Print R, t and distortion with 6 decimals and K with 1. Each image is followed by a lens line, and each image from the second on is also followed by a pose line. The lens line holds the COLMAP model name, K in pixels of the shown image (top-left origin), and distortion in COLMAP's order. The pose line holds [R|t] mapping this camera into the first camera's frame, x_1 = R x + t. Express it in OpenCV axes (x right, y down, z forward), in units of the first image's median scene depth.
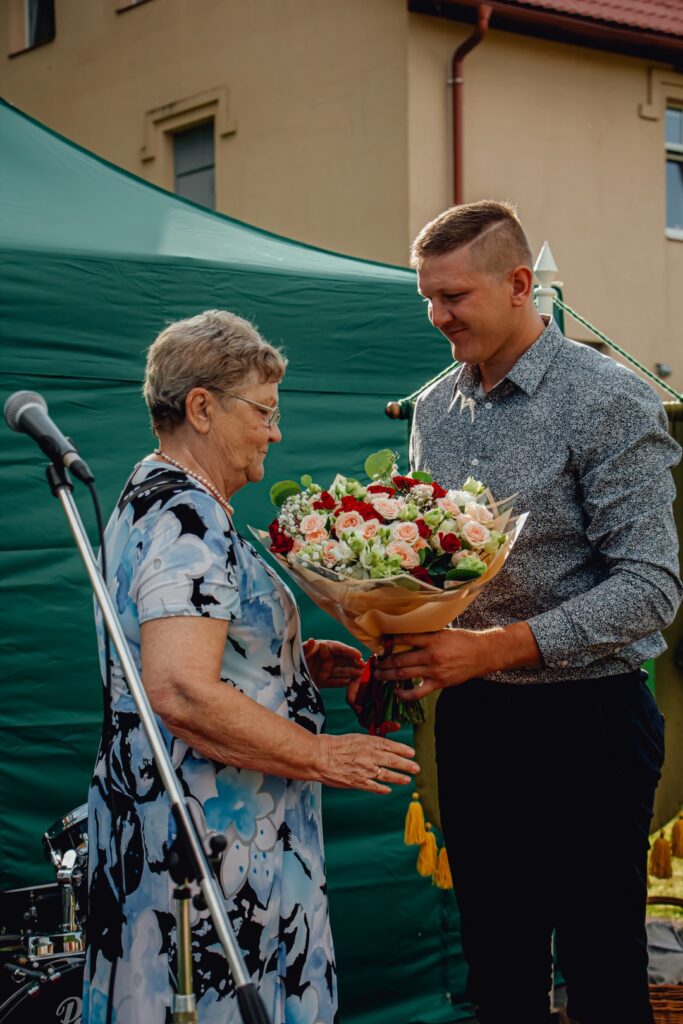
lens RADIAL K [[2265.6, 0, 341.5], [0, 2265.6, 512.0], [0, 0, 1]] dist [-0.016102, -0.041383]
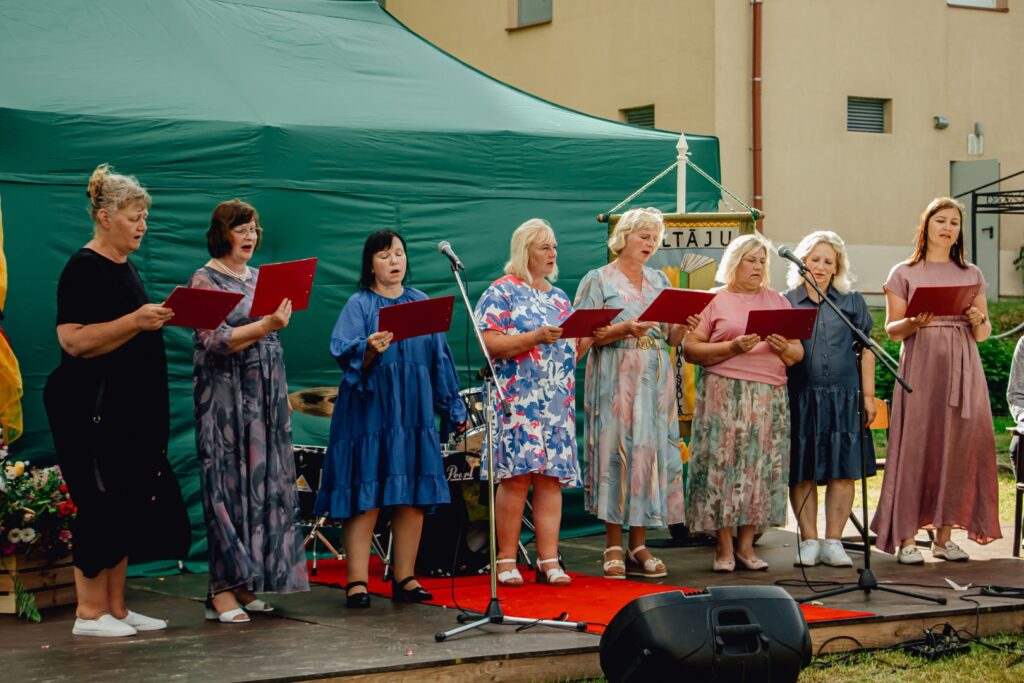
lens RADIAL K [[2265.6, 0, 512.0], [0, 2265.6, 341.5], [0, 0, 1]] dist [-0.016102, -0.041383]
pose [[0.996802, 0.005801, -0.079702, 0.092527], [-0.002138, 0.998941, 0.045959, -0.023831], [0.079884, -0.045642, 0.995759, -0.944120]]
